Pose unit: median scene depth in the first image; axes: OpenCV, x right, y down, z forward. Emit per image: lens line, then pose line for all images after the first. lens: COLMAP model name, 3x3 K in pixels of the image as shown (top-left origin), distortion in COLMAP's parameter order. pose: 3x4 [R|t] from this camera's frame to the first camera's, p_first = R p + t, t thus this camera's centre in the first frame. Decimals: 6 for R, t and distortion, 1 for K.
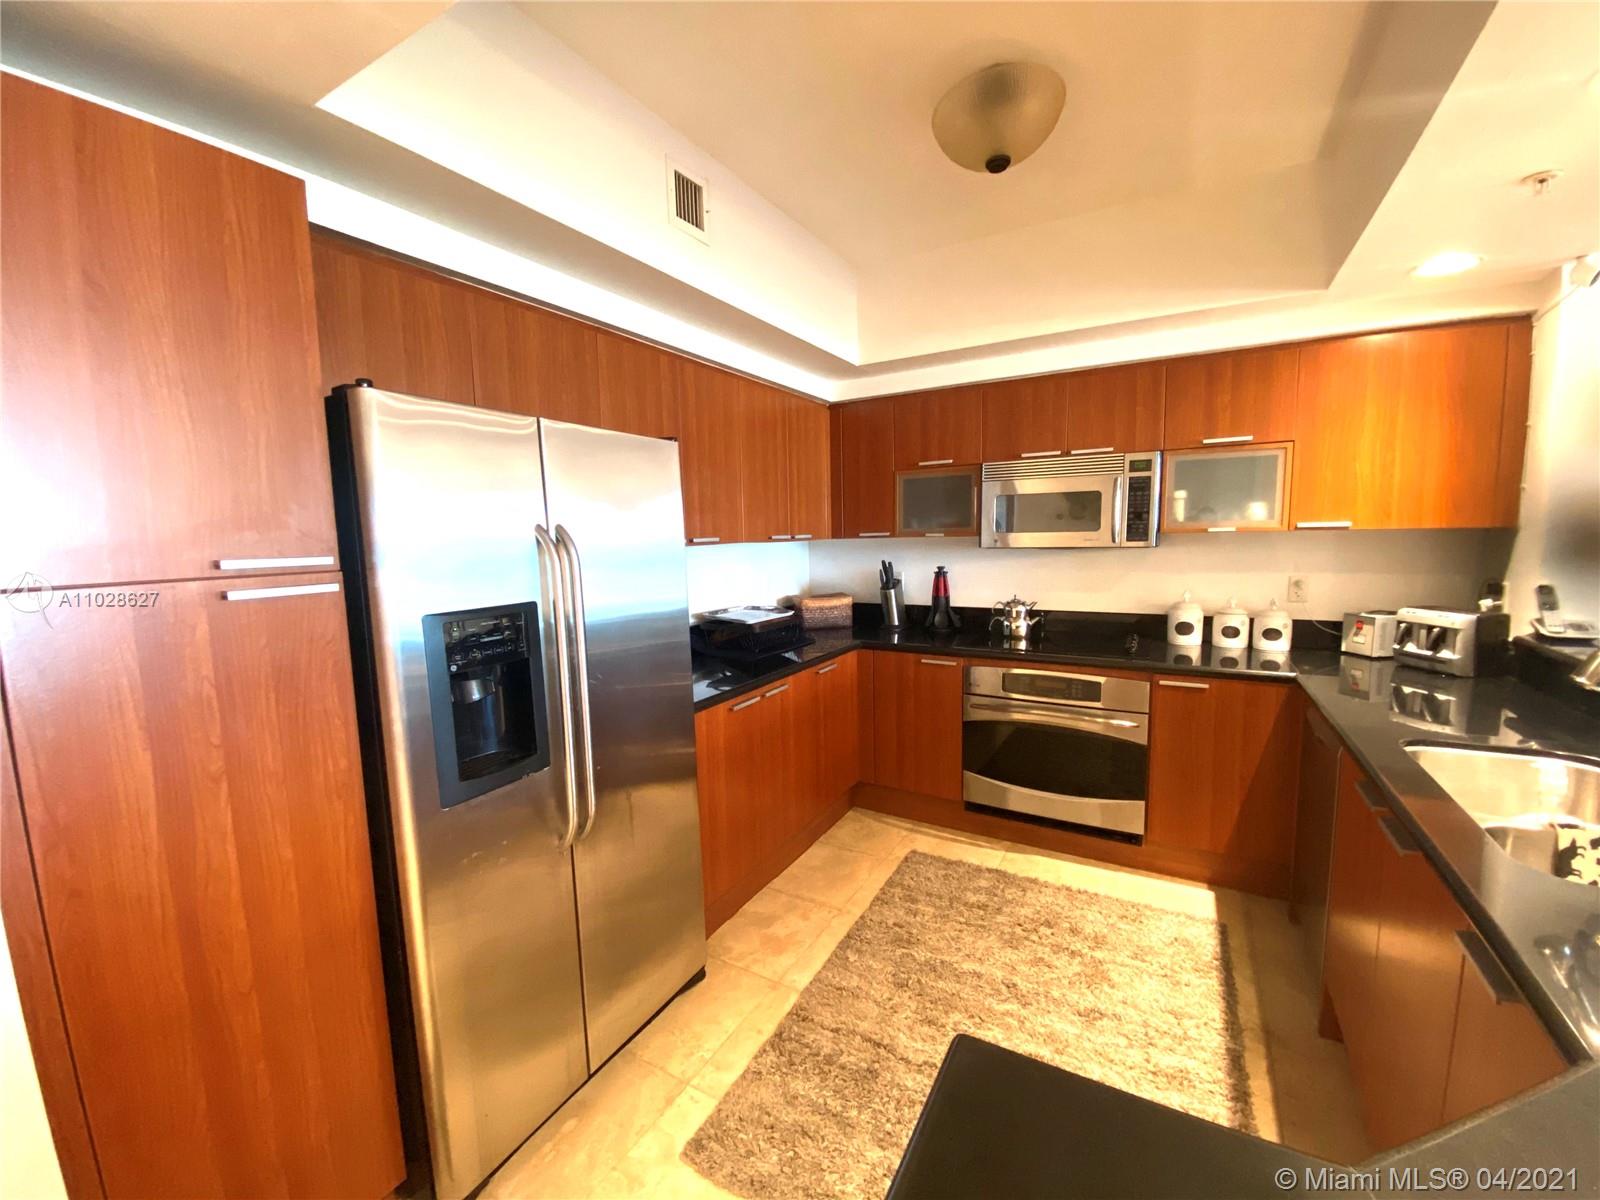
lens RADIAL K [[637.7, 0, 780.4], [0, 637.7, 608.4], [0, 0, 1]] dist [-0.032319, -0.000446]
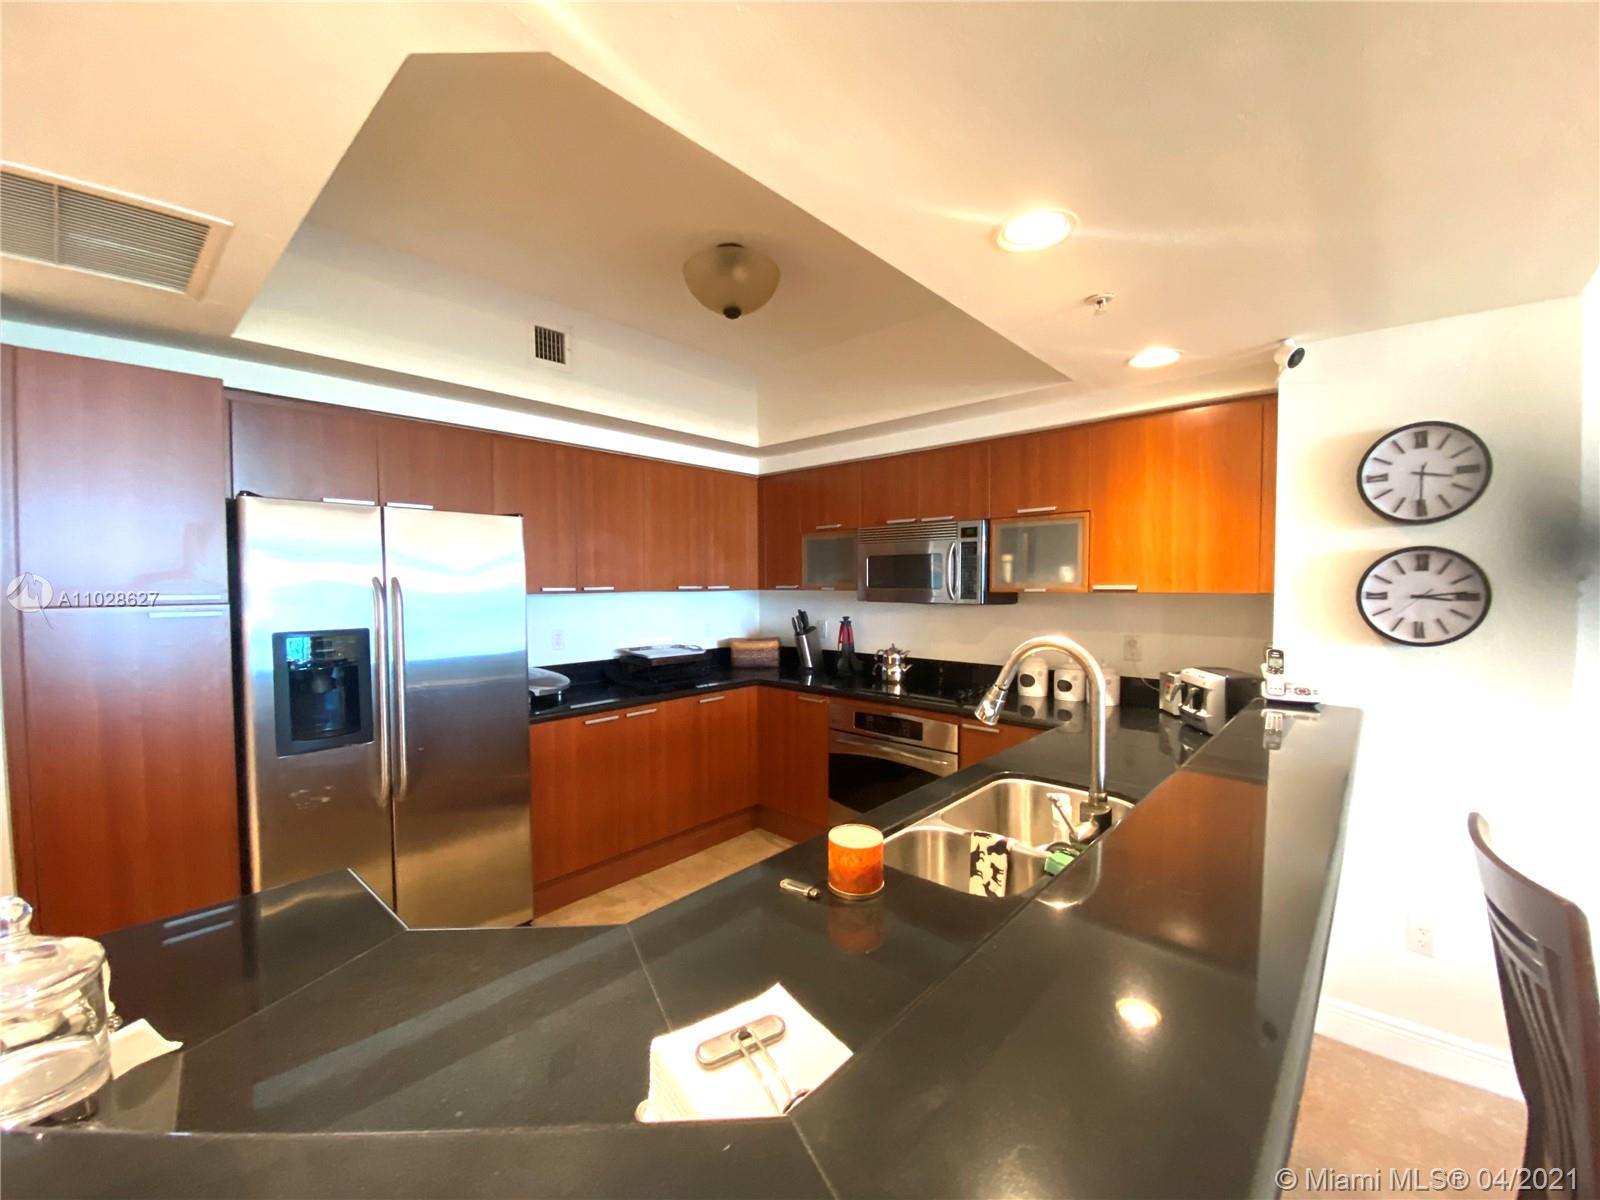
lens RADIAL K [[647.2, 0, 809.0], [0, 647.2, 602.2], [0, 0, 1]] dist [0.021013, -0.023765]
pose [[0.981861, 0.027459, -0.187601, 0.504713], [-0.042934, 0.995955, -0.078929, 0.002424], [0.184675, 0.085551, 0.979069, -0.177155]]
